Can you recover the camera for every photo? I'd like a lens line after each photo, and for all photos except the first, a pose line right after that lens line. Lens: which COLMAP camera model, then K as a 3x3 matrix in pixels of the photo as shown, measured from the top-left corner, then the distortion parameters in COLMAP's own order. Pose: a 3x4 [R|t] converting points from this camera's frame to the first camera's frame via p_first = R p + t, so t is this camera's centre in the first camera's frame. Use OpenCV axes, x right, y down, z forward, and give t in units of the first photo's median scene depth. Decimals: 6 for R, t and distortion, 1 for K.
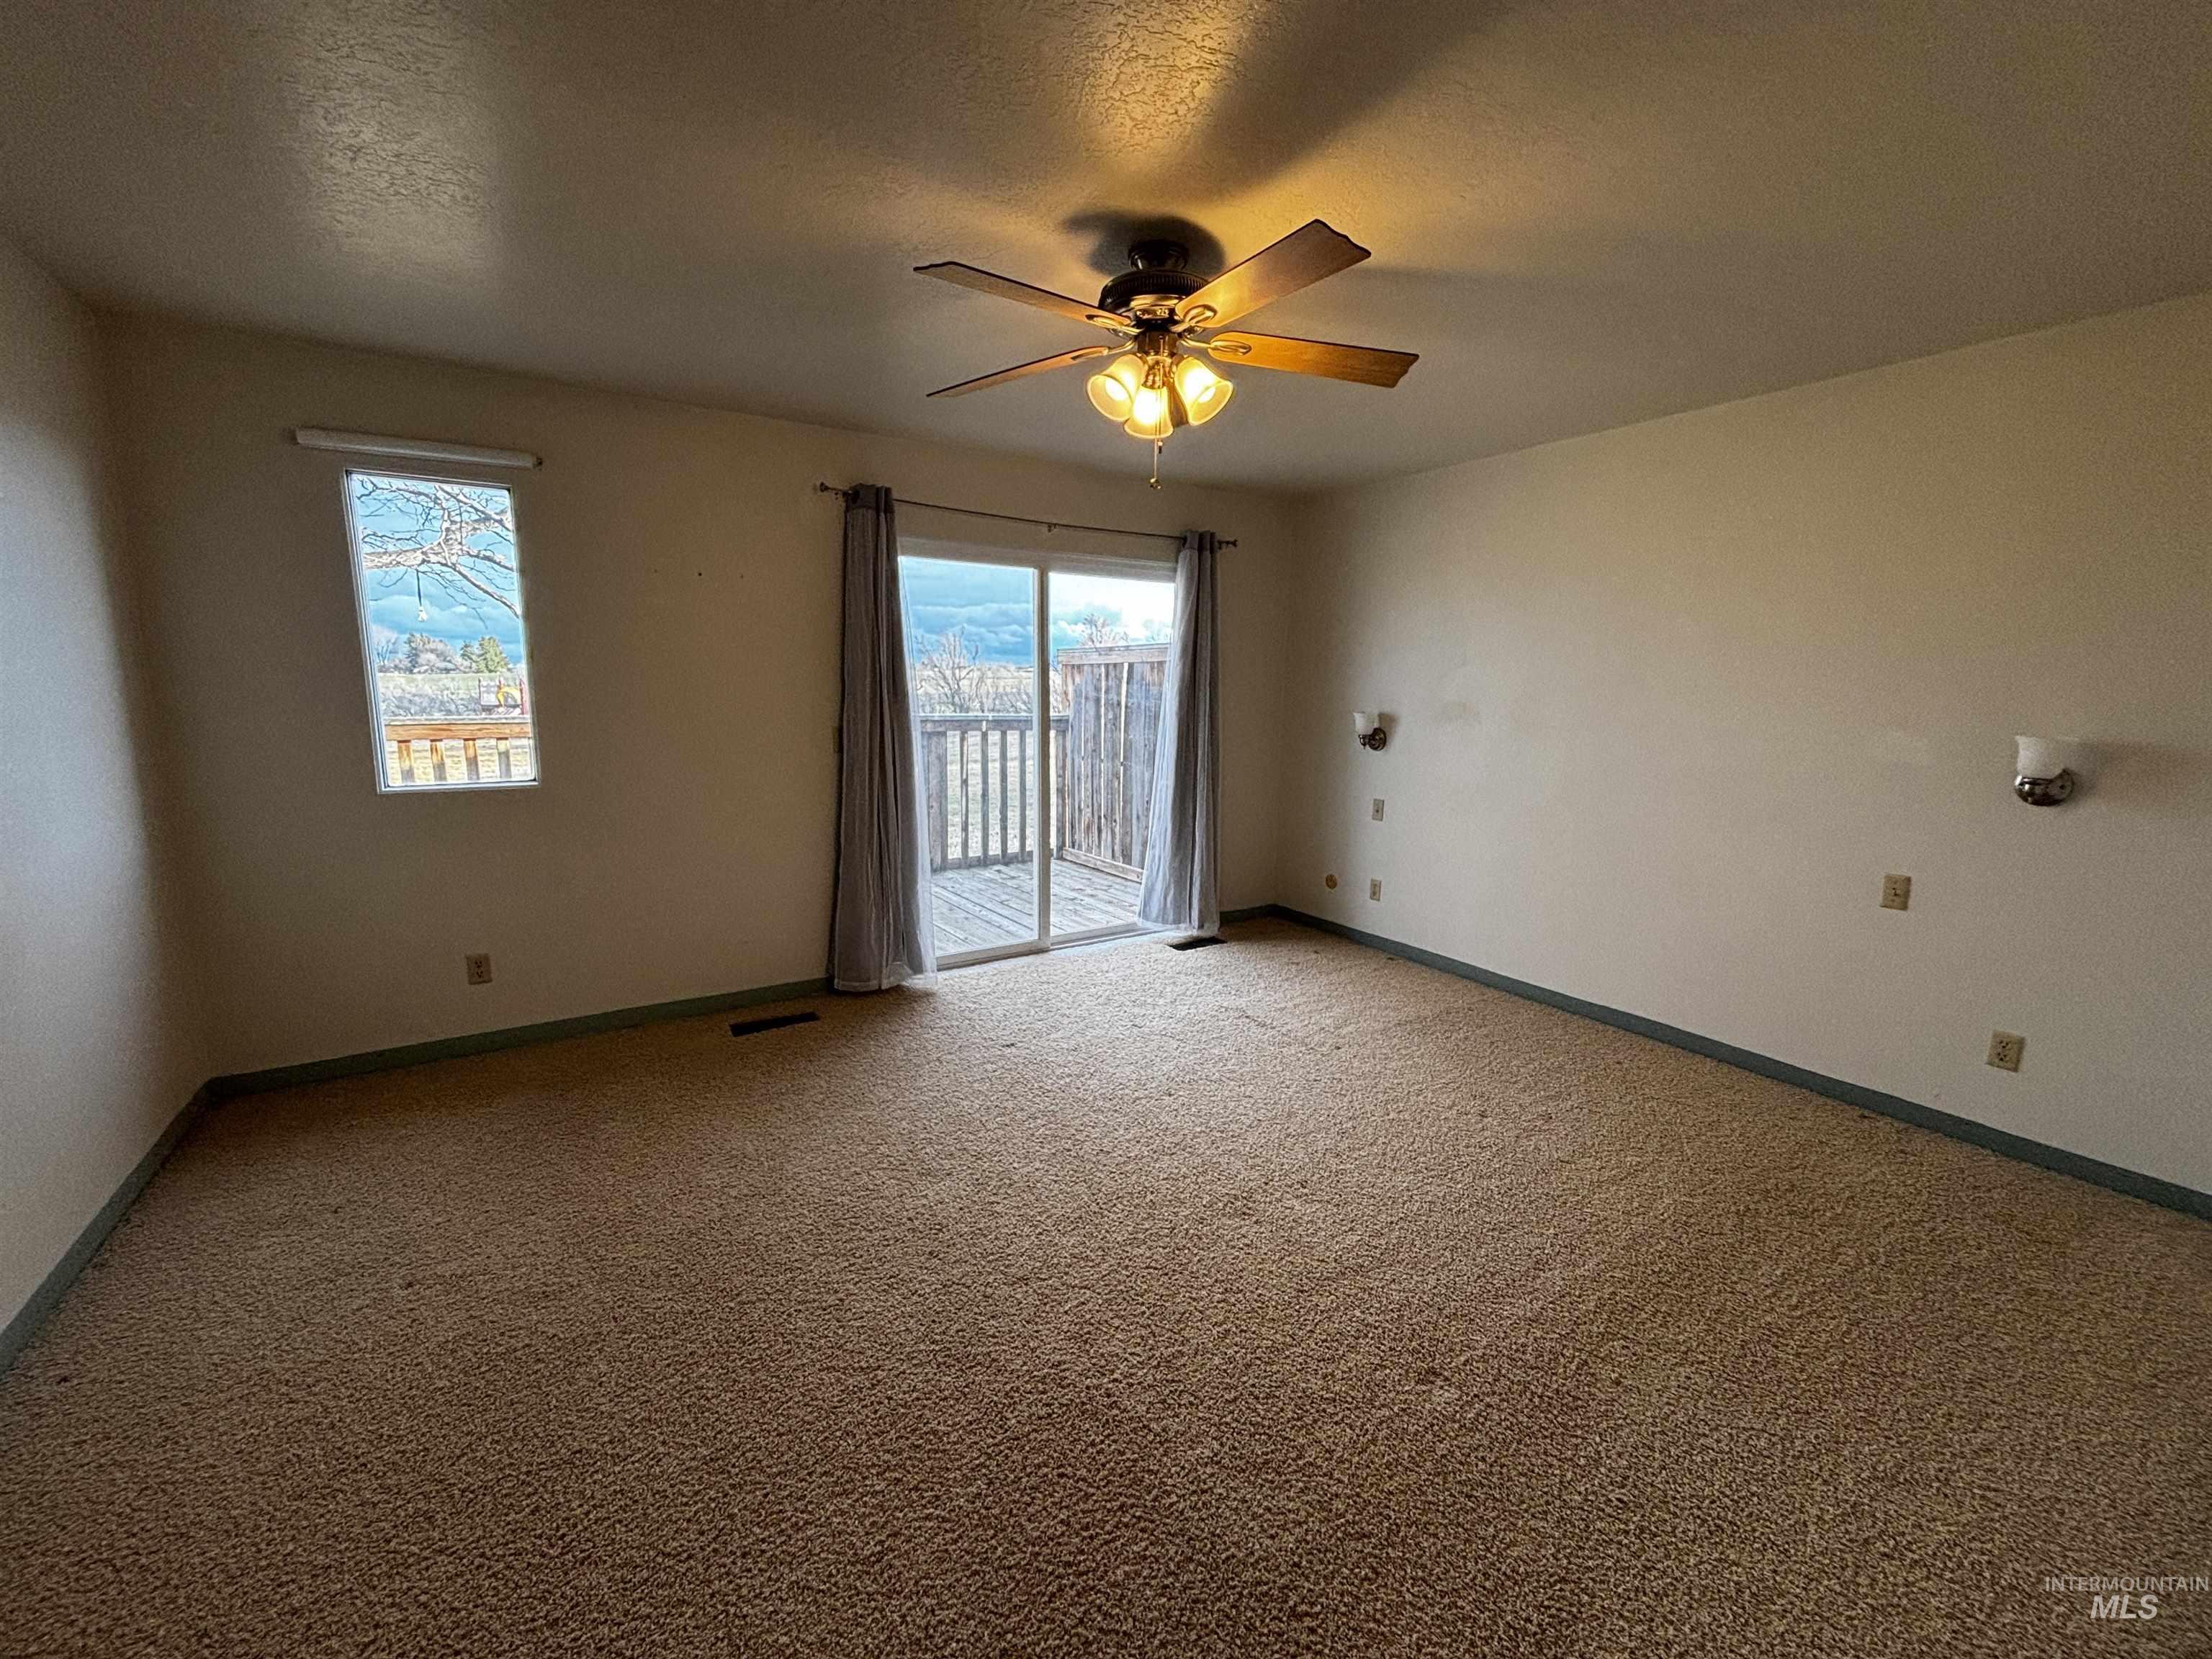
lens RADIAL K [[890.0, 0, 1114.4], [0, 890.0, 827.9], [0, 0, 1]] dist [0.004644, -0.001093]
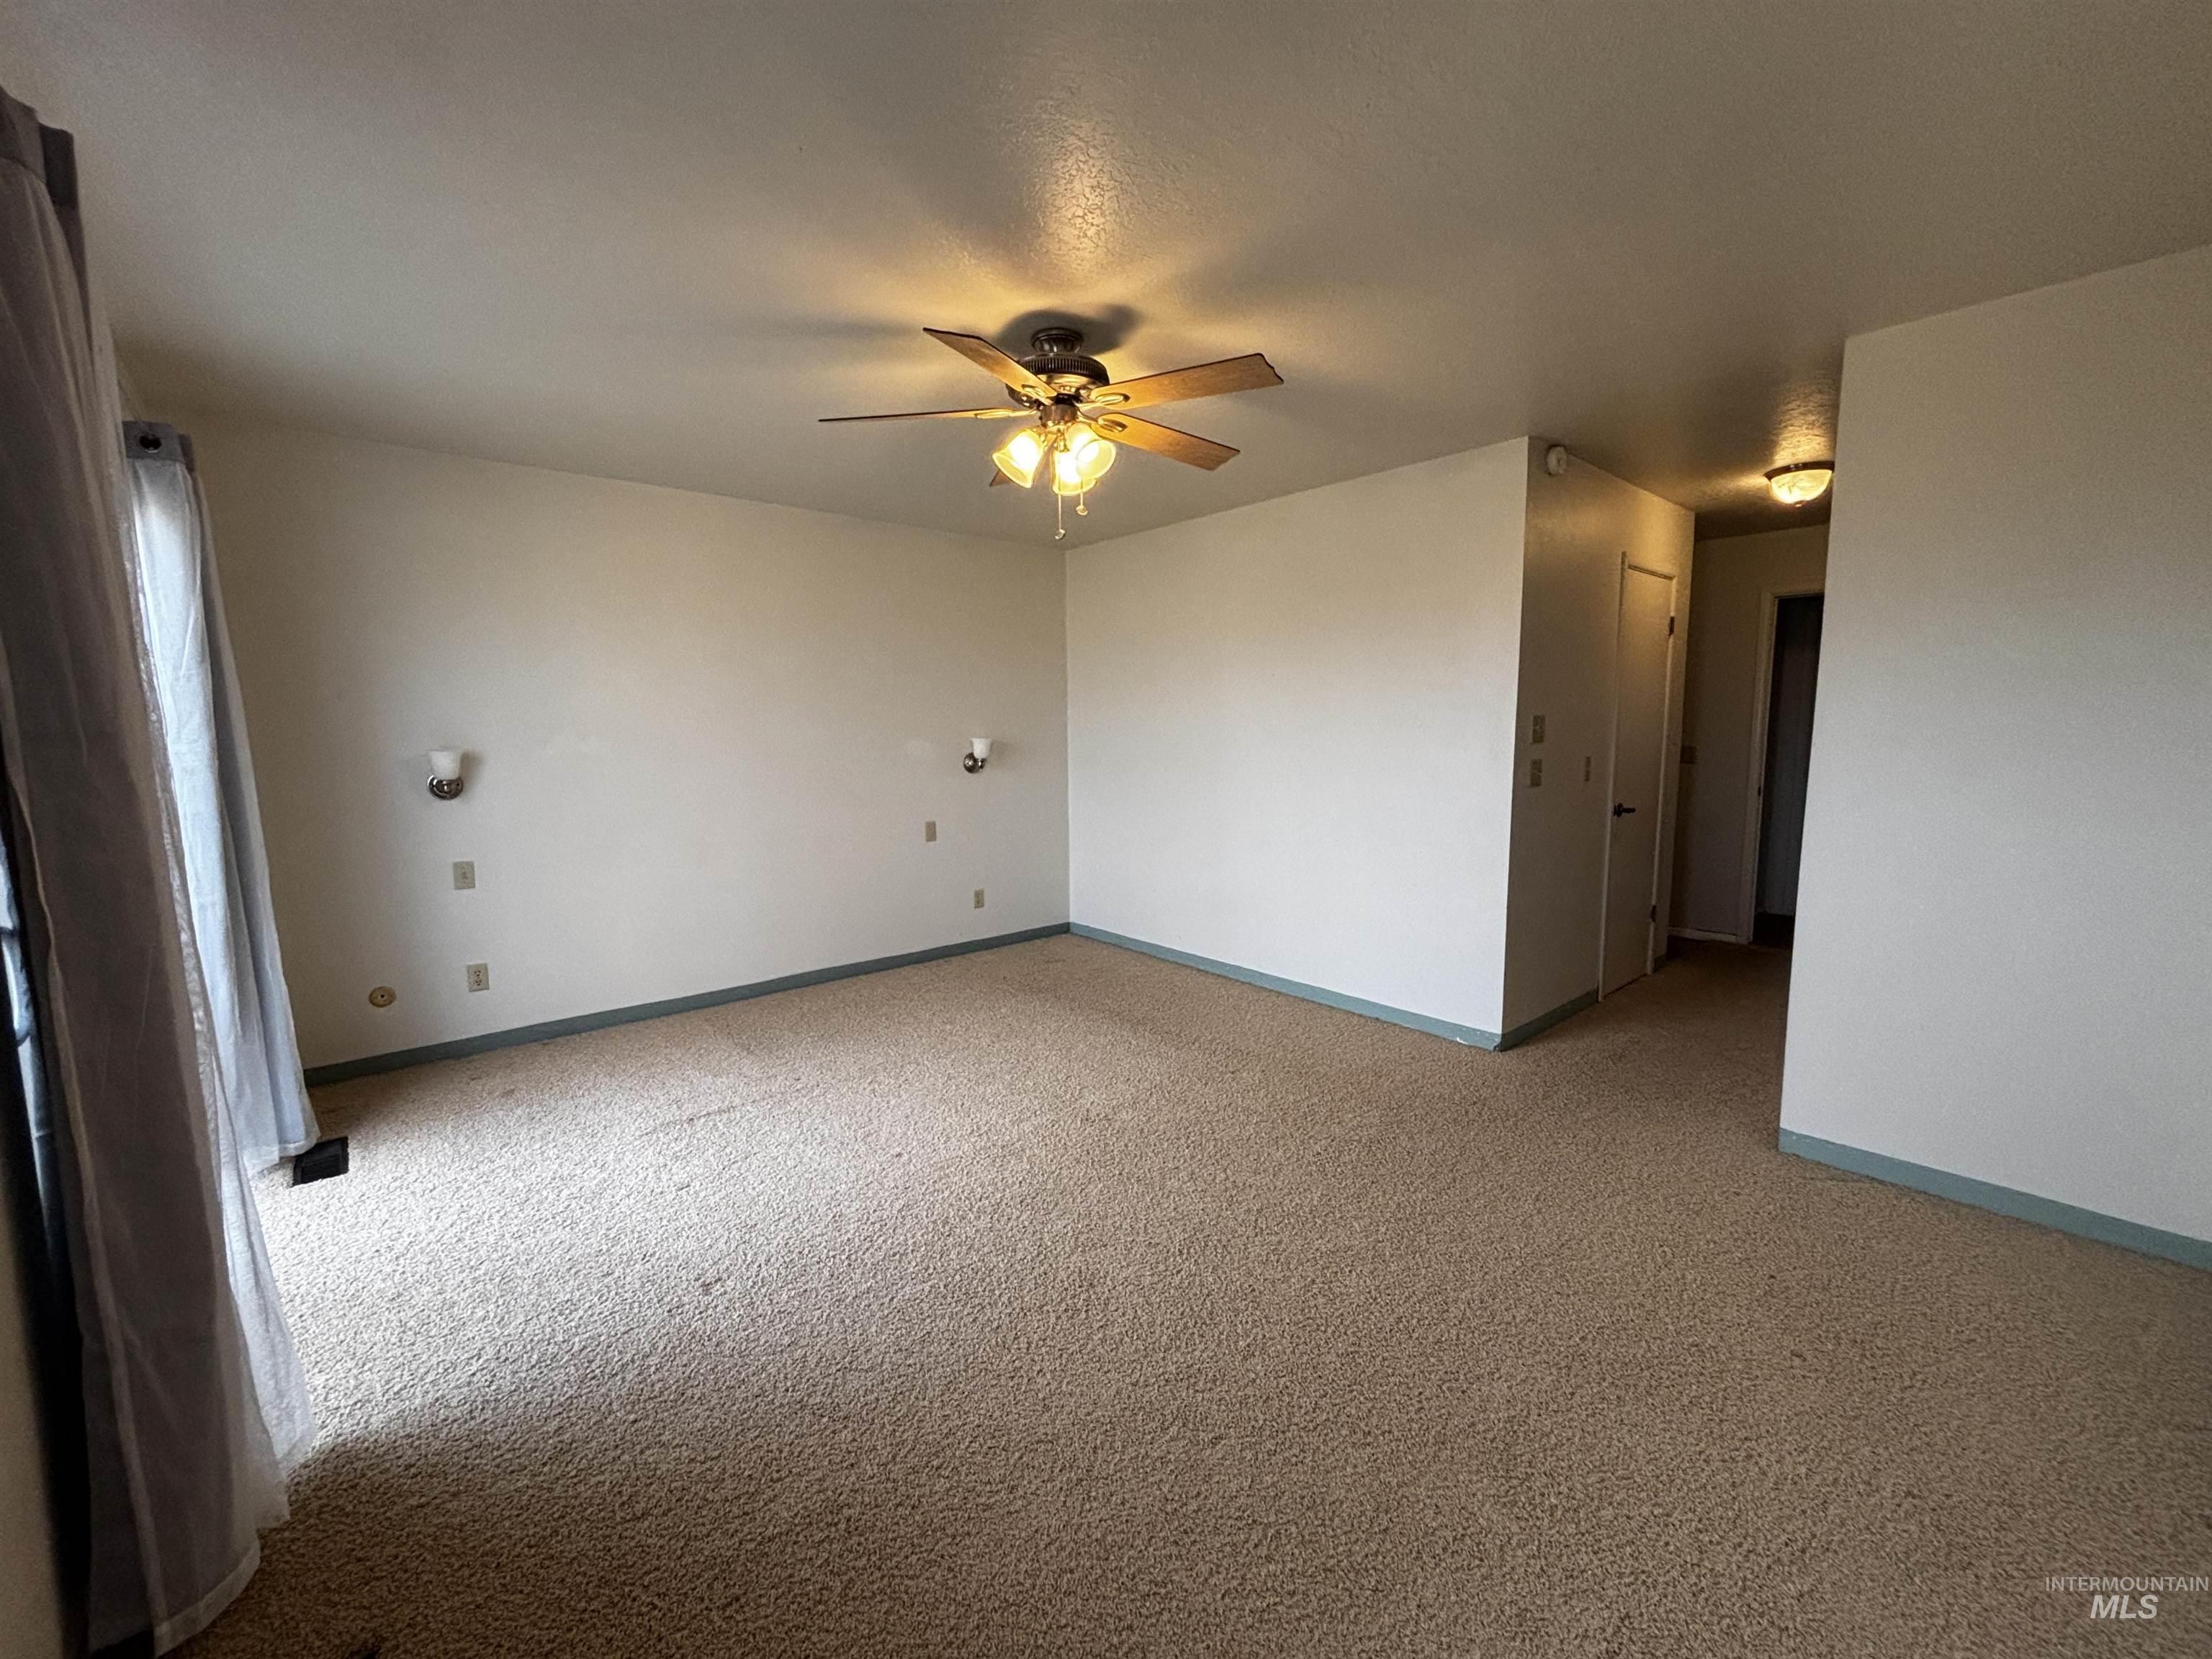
lens RADIAL K [[890.0, 0, 1107.9], [0, 890.0, 821.7], [0, 0, 1]] dist [0.004644, -0.001093]
pose [[-0.124436, -0.136699, 0.982766, -0.640075], [0.157239, 0.975232, 0.155560, -0.119727], [-0.979690, 0.173886, -0.099859, 0.624337]]
